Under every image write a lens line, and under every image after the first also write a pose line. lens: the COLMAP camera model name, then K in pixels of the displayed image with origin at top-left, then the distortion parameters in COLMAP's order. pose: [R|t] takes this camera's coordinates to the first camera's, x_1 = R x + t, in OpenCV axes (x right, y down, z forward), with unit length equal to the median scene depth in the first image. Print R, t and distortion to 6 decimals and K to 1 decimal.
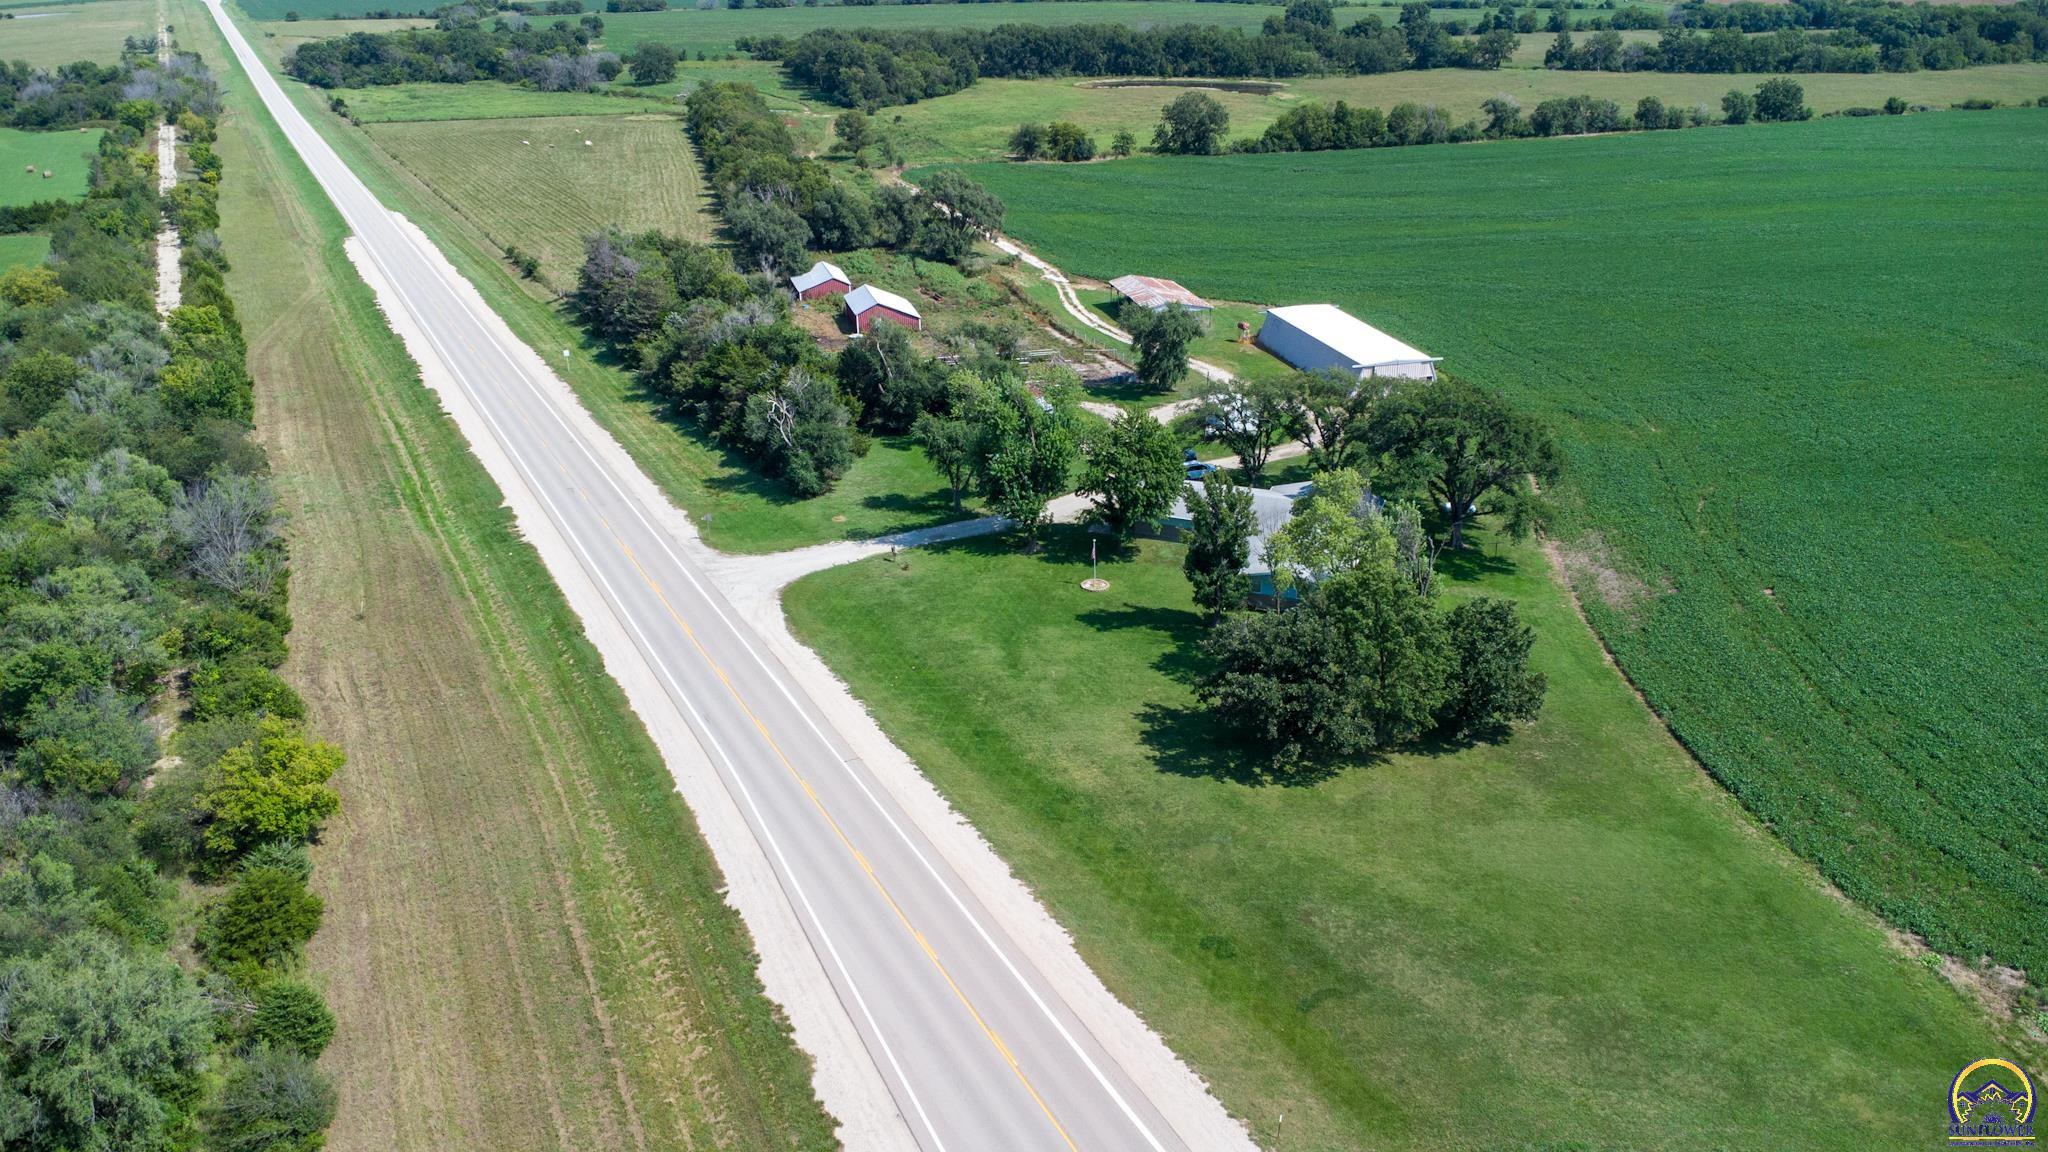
lens RADIAL K [[1535.6, 0, 1024.0], [0, 1535.6, 576.0], [0, 0, 1]] dist [0.035125, -0.062655]
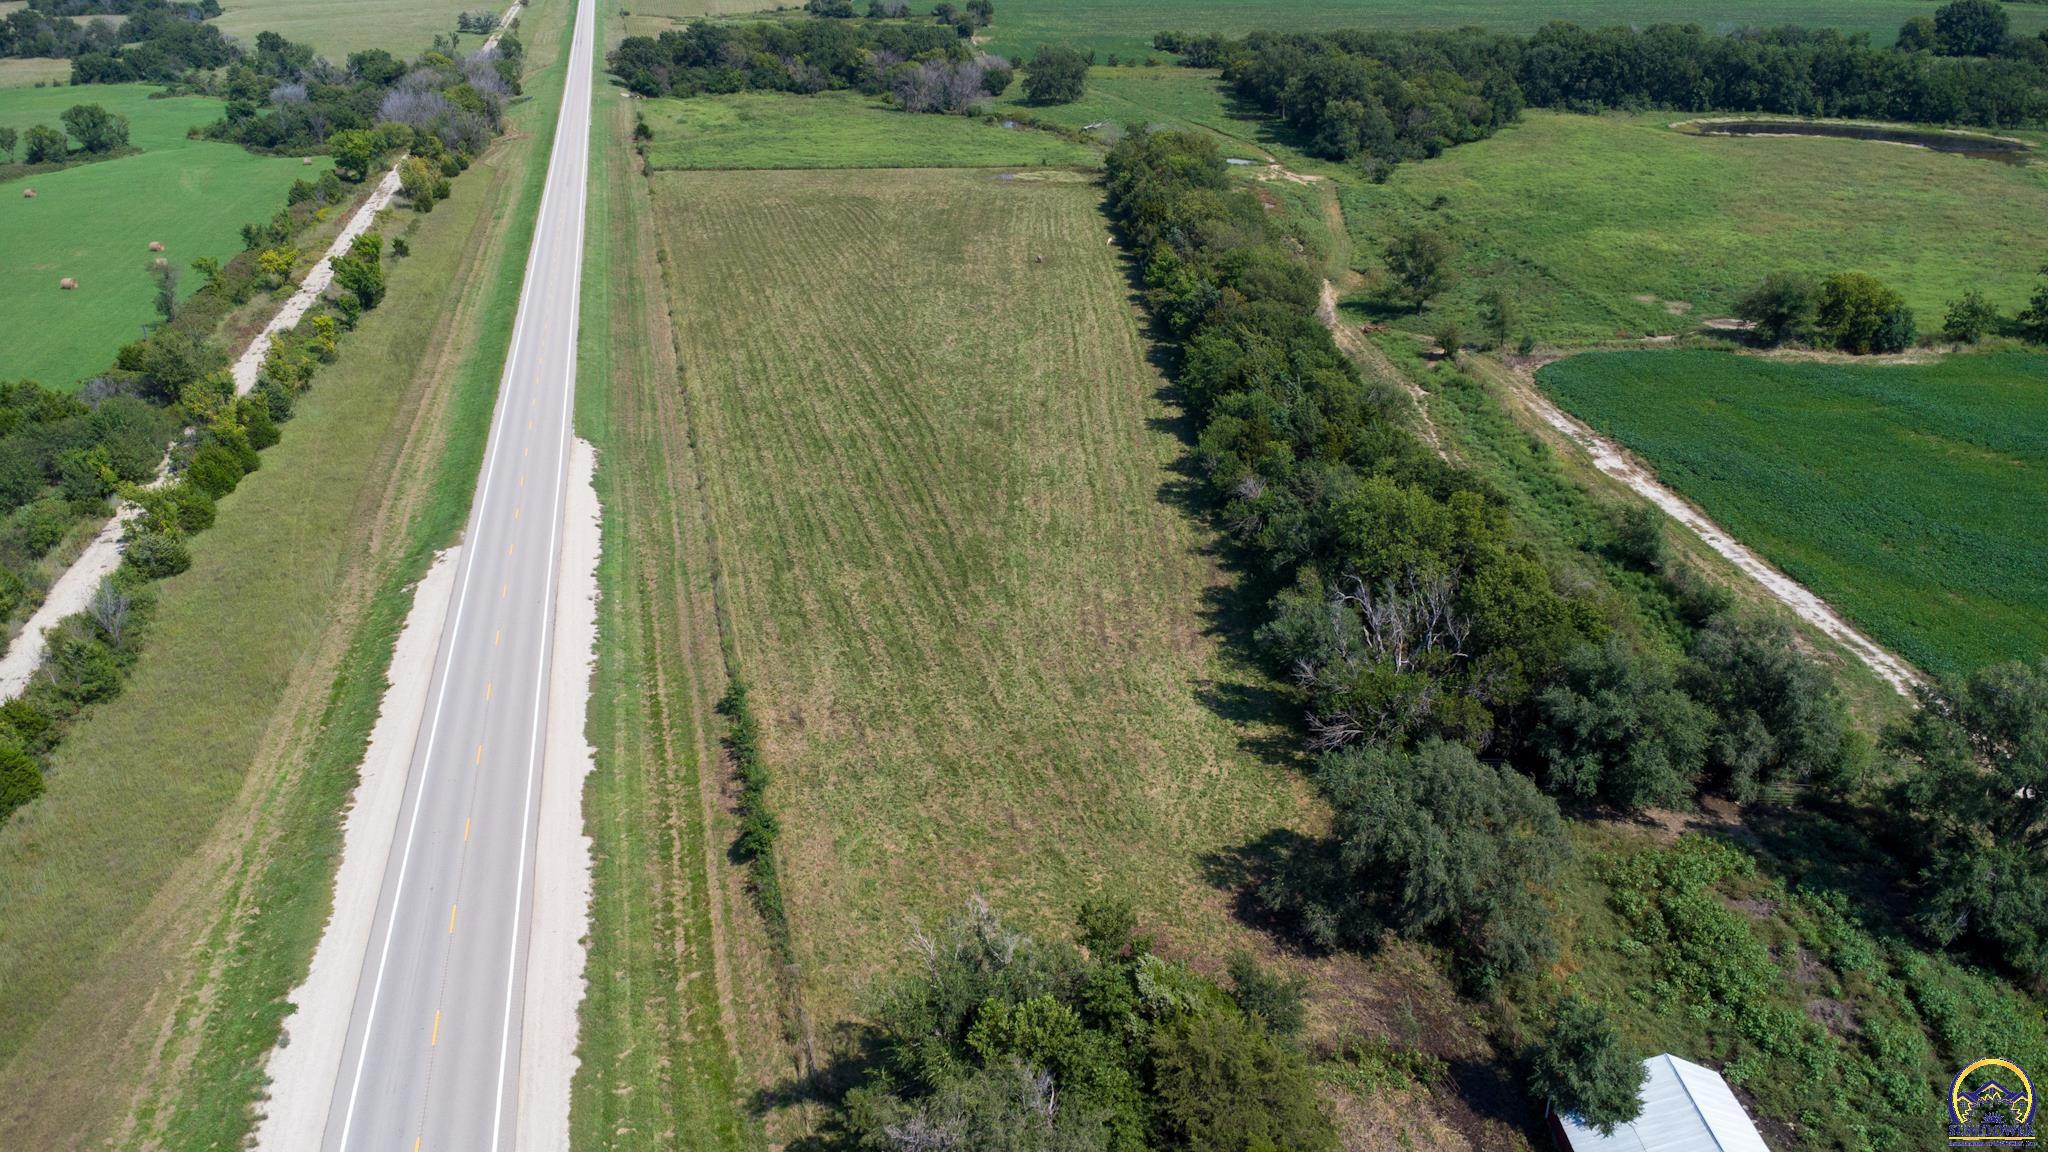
lens RADIAL K [[1535.6, 0, 1024.0], [0, 1535.6, 576.0], [0, 0, 1]] dist [0.035125, -0.062655]
pose [[0.973284, 0.092001, -0.210367, -0.078928], [-0.087500, 0.995694, 0.030621, -0.117894], [0.212278, -0.011396, 0.977143, 0.277963]]
